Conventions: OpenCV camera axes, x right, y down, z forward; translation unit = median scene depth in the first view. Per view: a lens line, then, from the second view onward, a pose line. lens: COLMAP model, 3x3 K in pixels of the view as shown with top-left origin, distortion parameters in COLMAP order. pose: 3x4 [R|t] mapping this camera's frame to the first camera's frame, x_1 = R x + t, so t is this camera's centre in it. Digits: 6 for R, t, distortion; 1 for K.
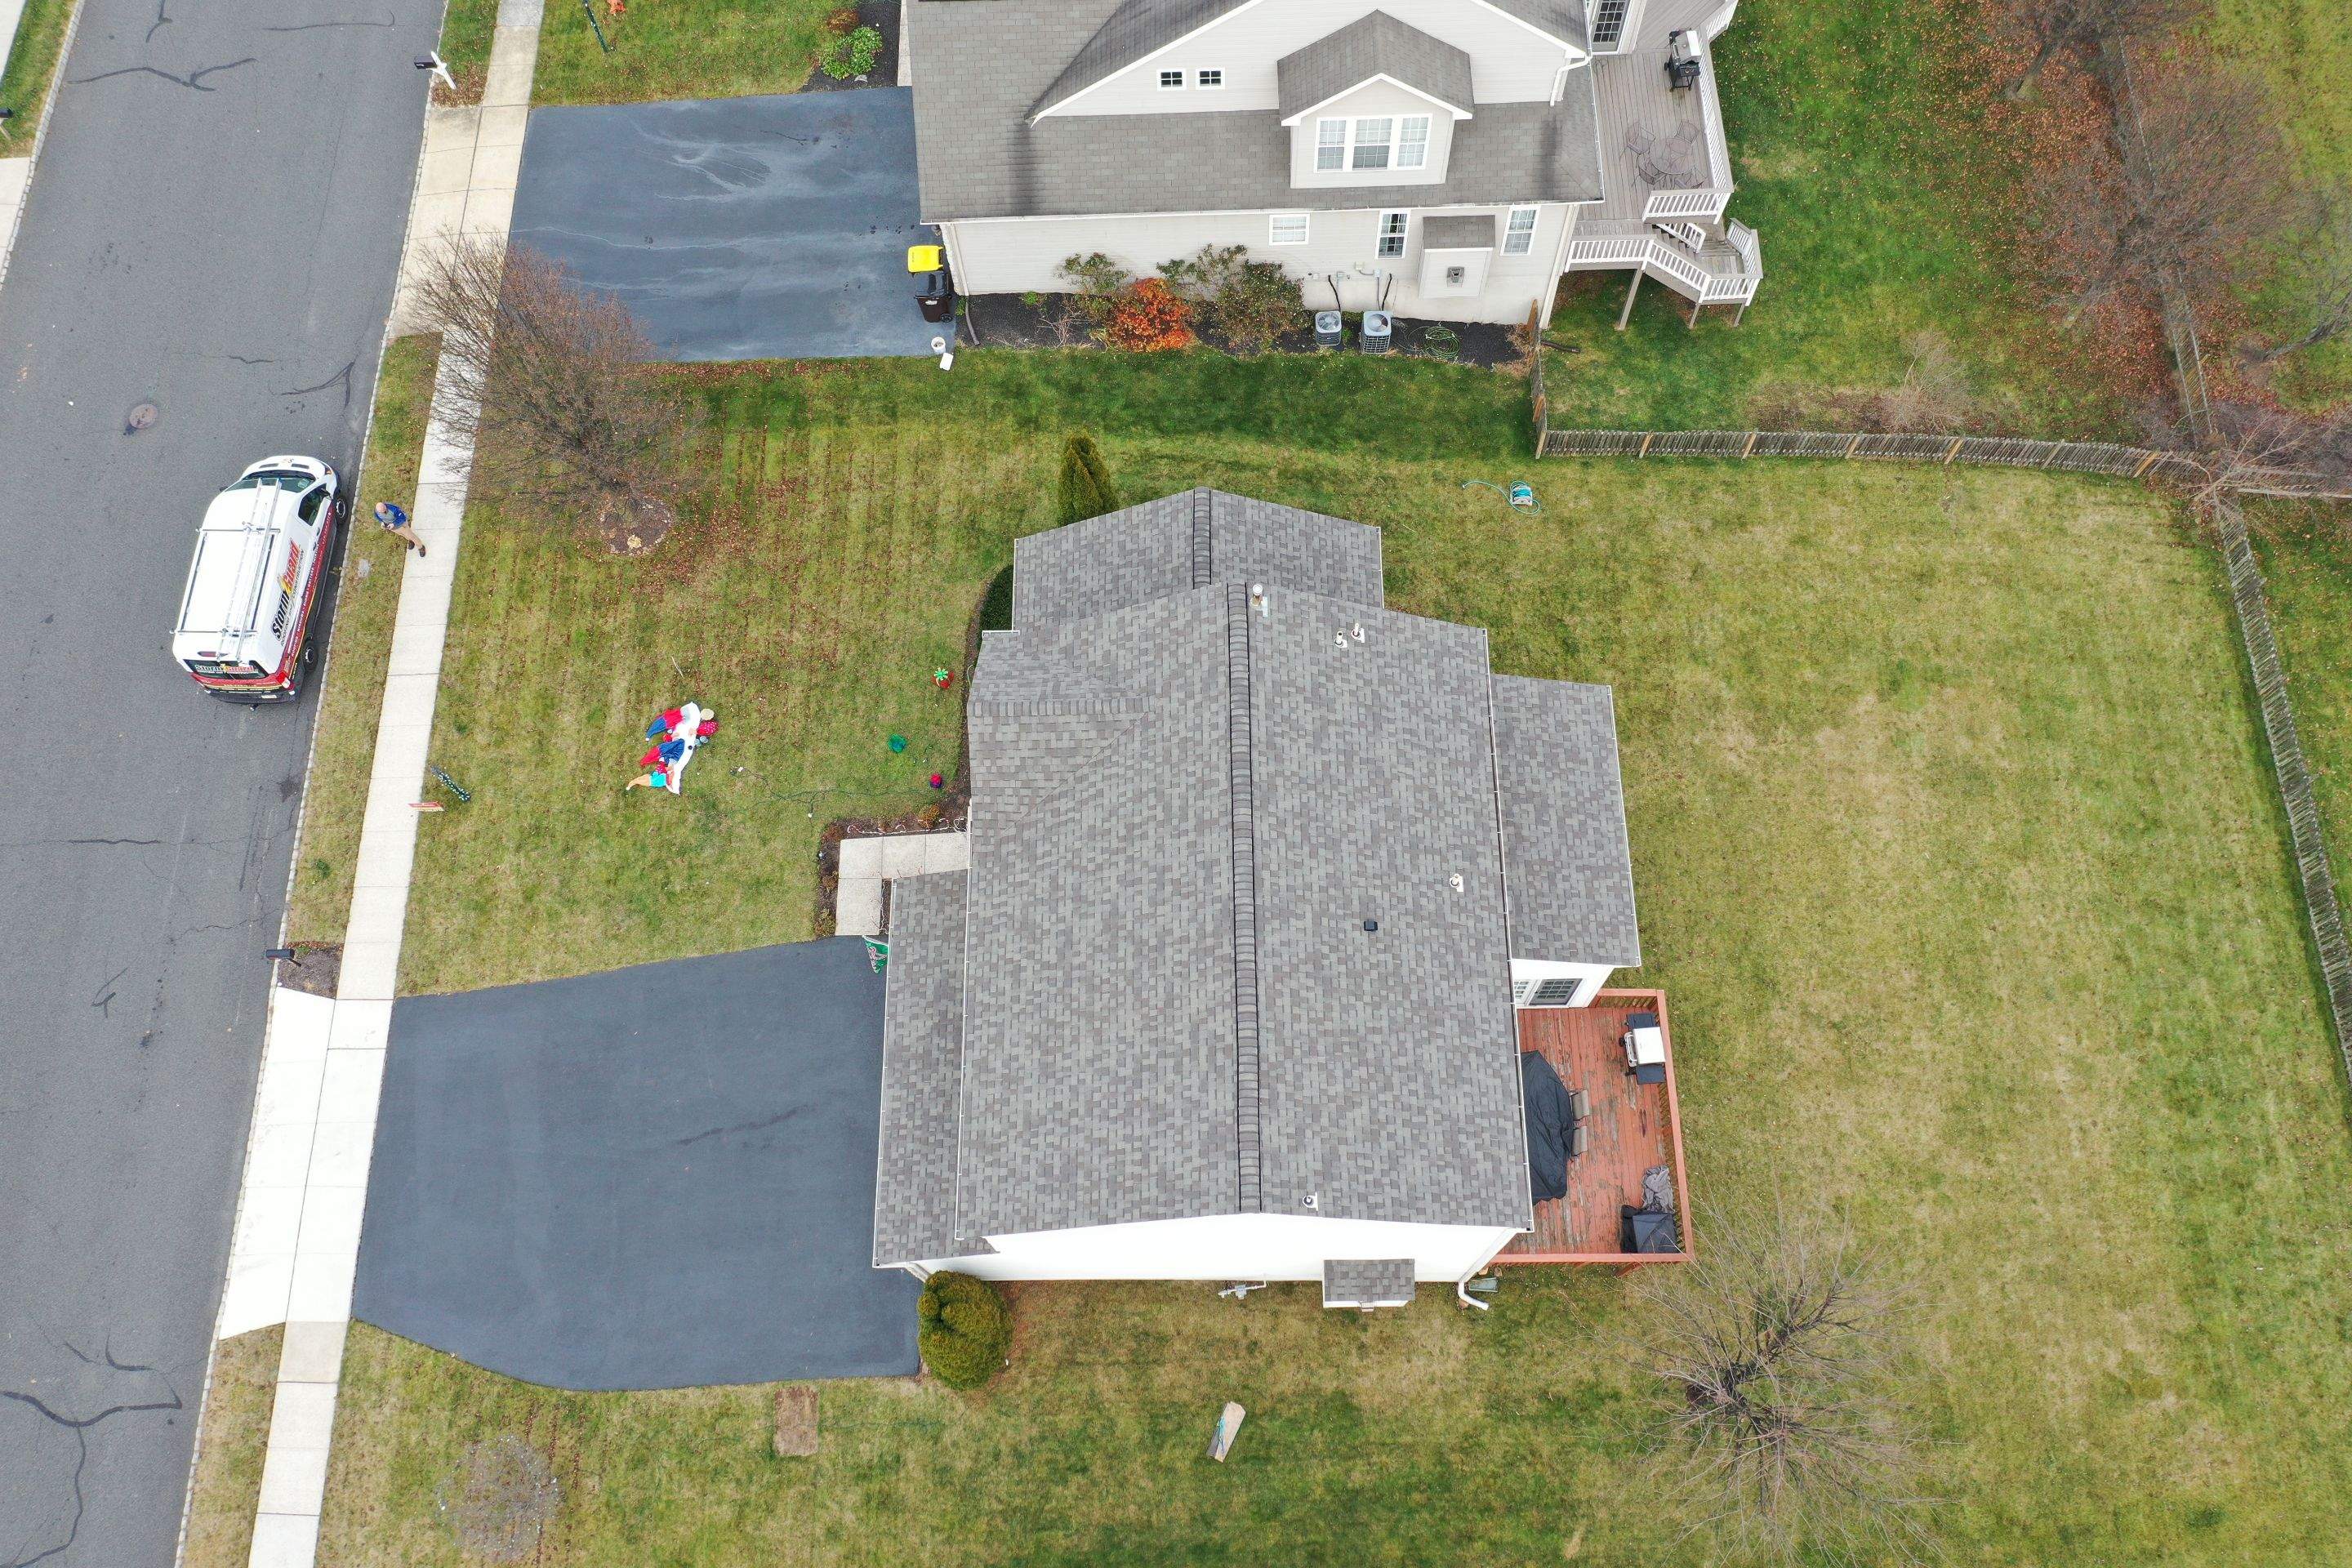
lens RADIAL K [[1850.2, 0, 1171.0], [0, 1850.2, 779.9], [0, 0, 1]] dist [0.005177, -0.008319]
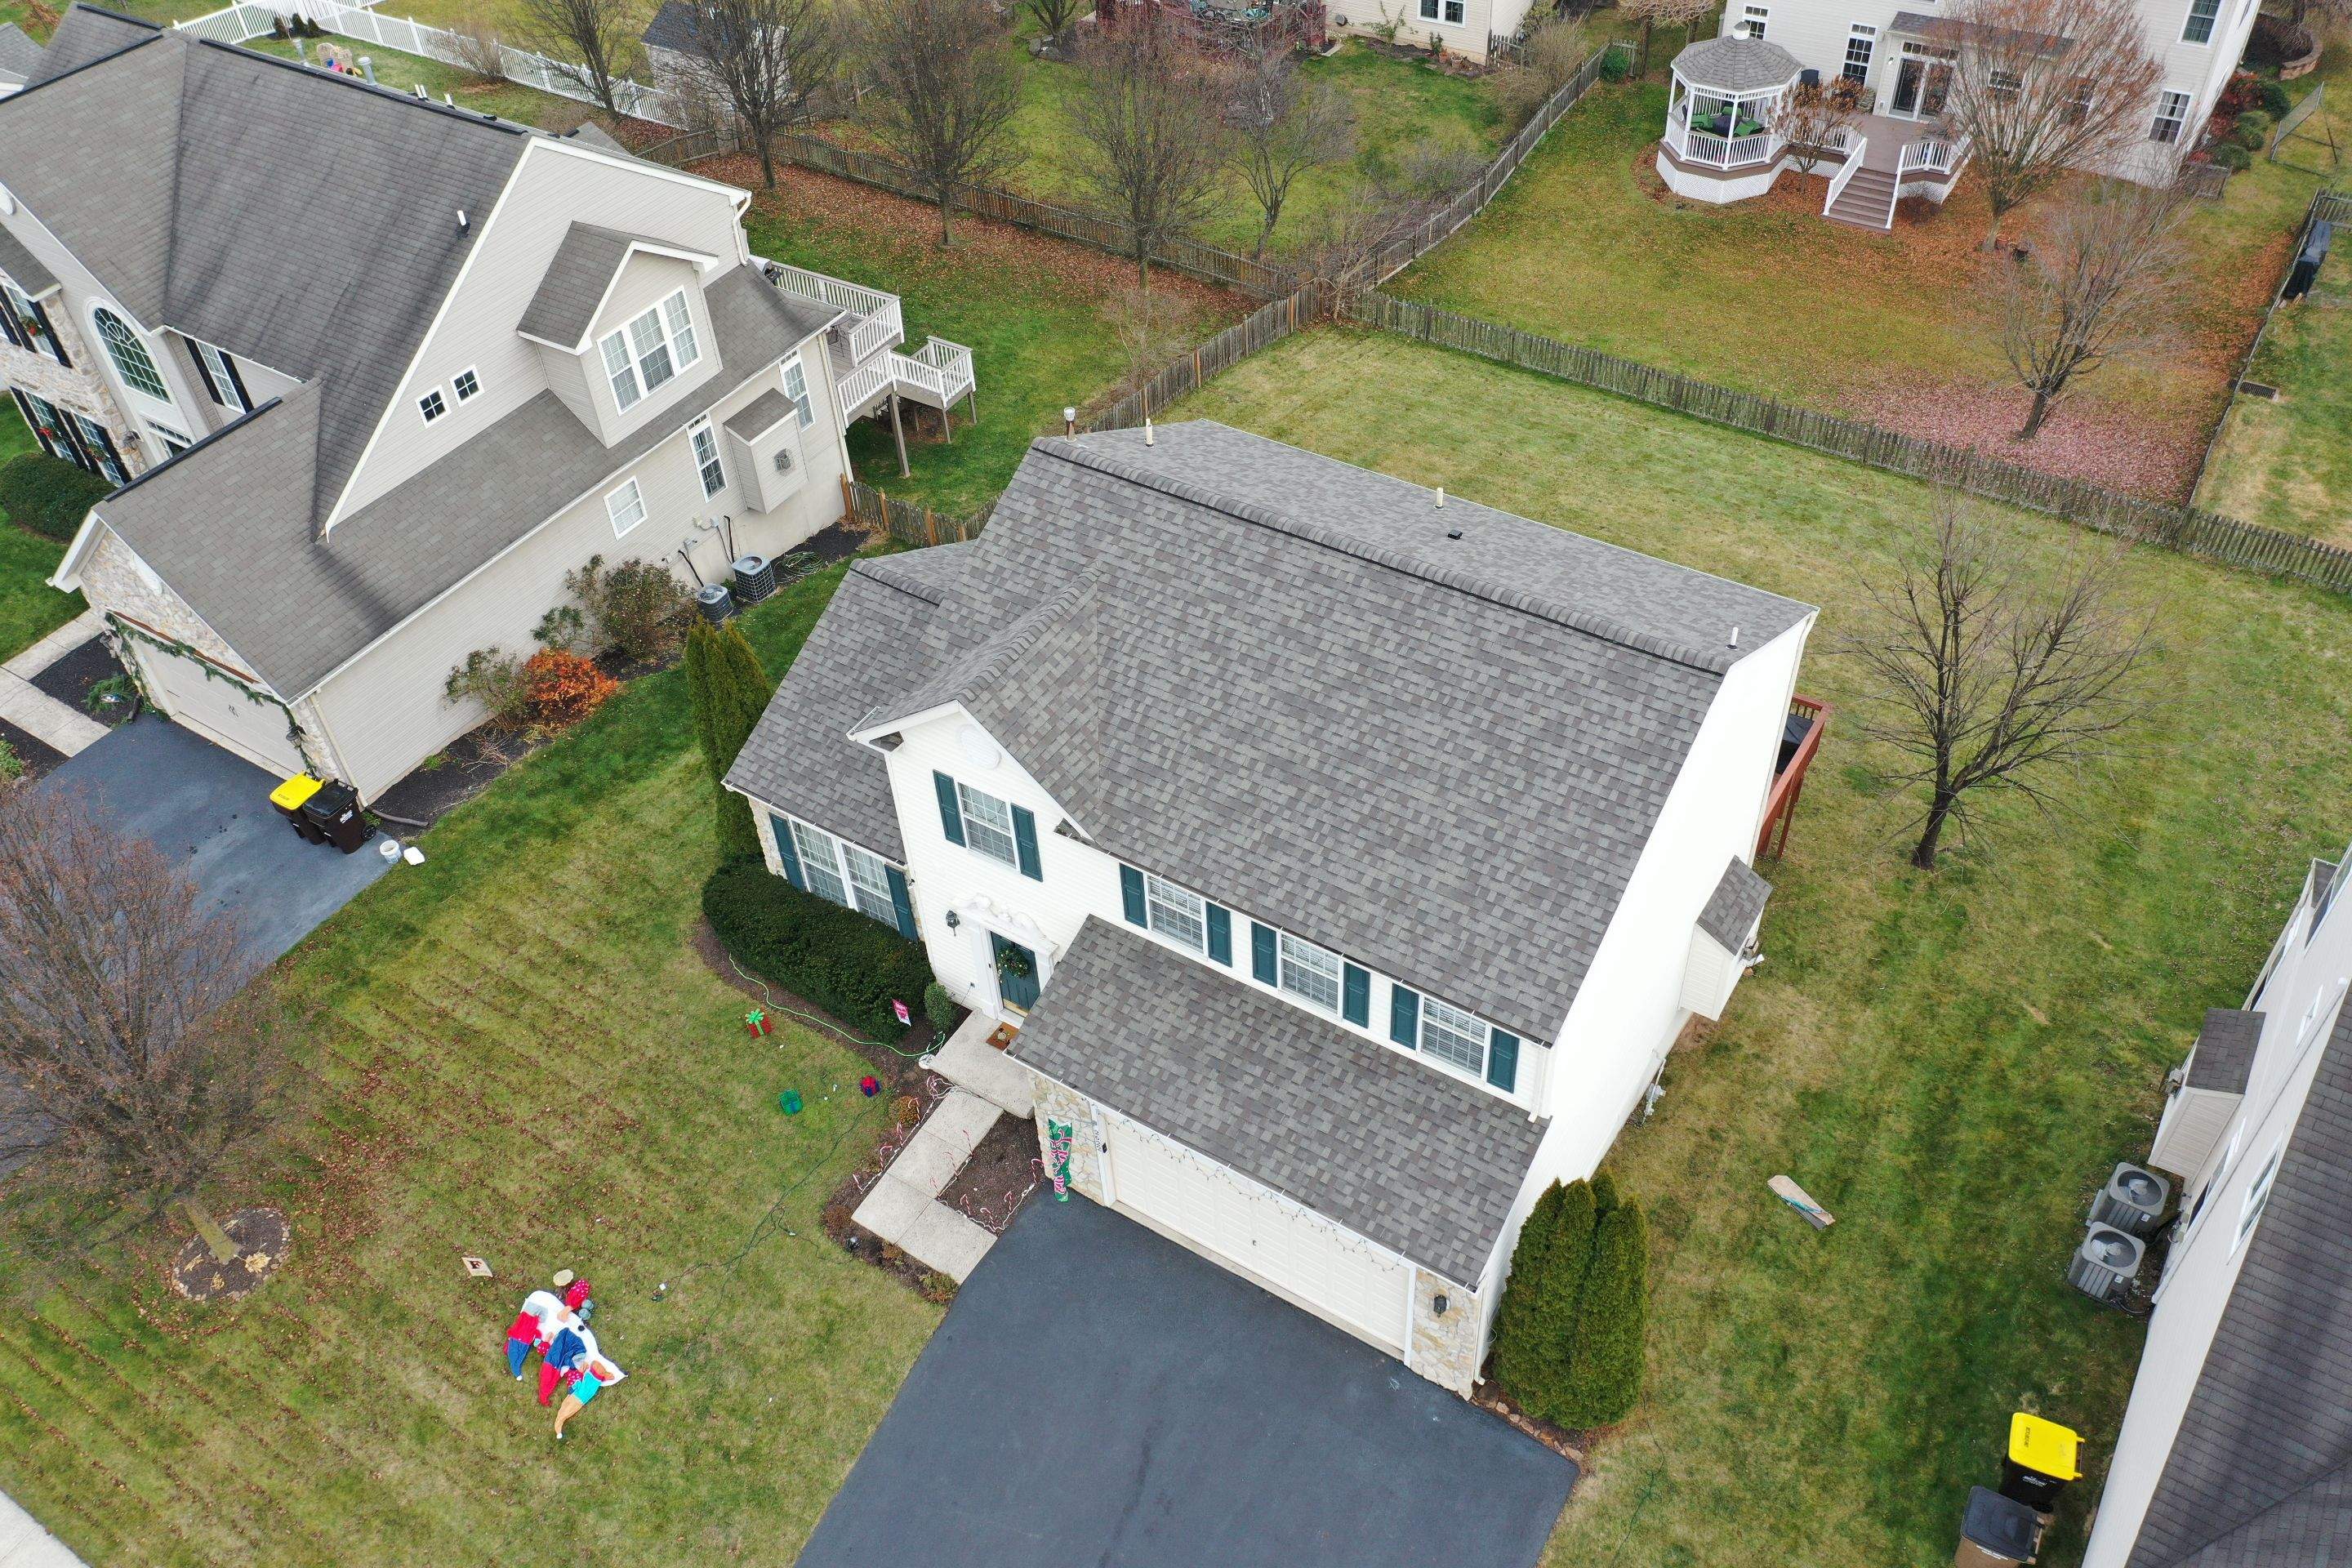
lens RADIAL K [[1850.2, 0, 1171.0], [0, 1850.2, 779.9], [0, 0, 1]] dist [0.005177, -0.008319]
pose [[0.548519, -0.574732, 0.607298, -0.438837], [0.789176, 0.595843, -0.148902, 0.132881], [-0.276275, 0.560941, 0.780396, 0.314382]]
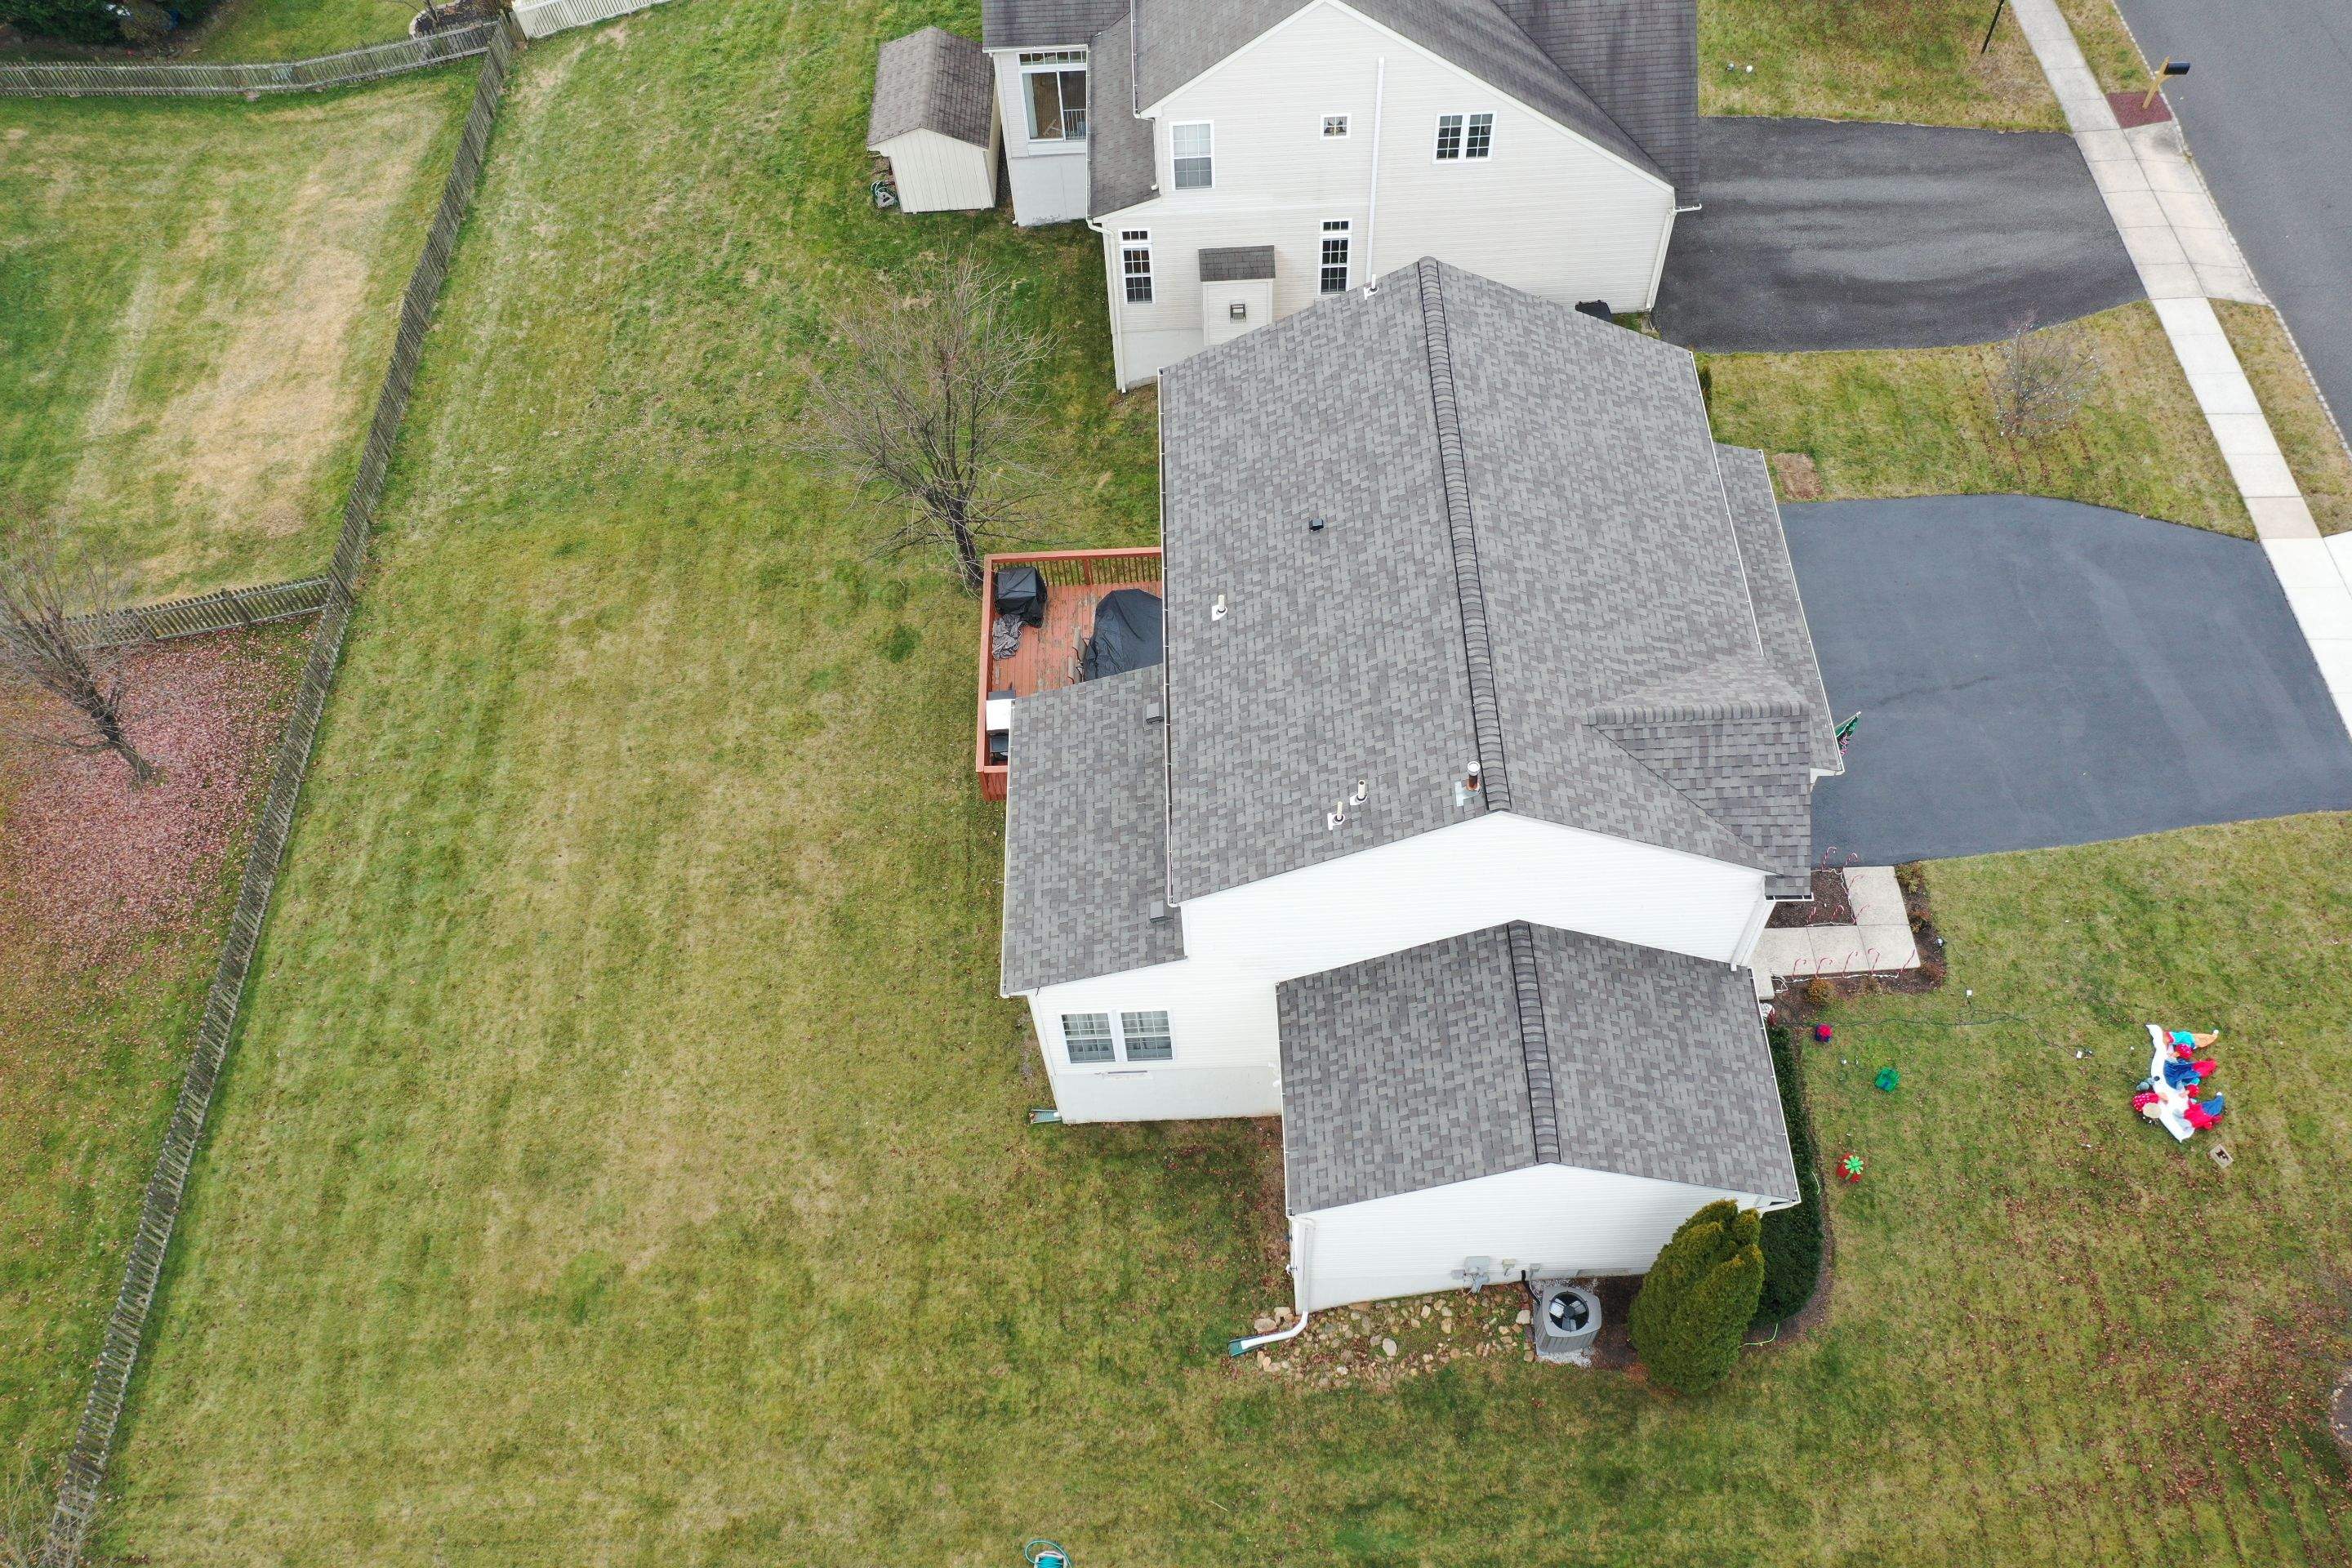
lens RADIAL K [[1850.2, 0, 1171.0], [0, 1850.2, 779.9], [0, 0, 1]] dist [0.005177, -0.008319]
pose [[-0.997023, 0.049410, 0.059196, 0.101429], [0.019259, -0.583796, 0.811672, -0.588498], [0.074663, 0.810396, 0.581106, 0.420473]]
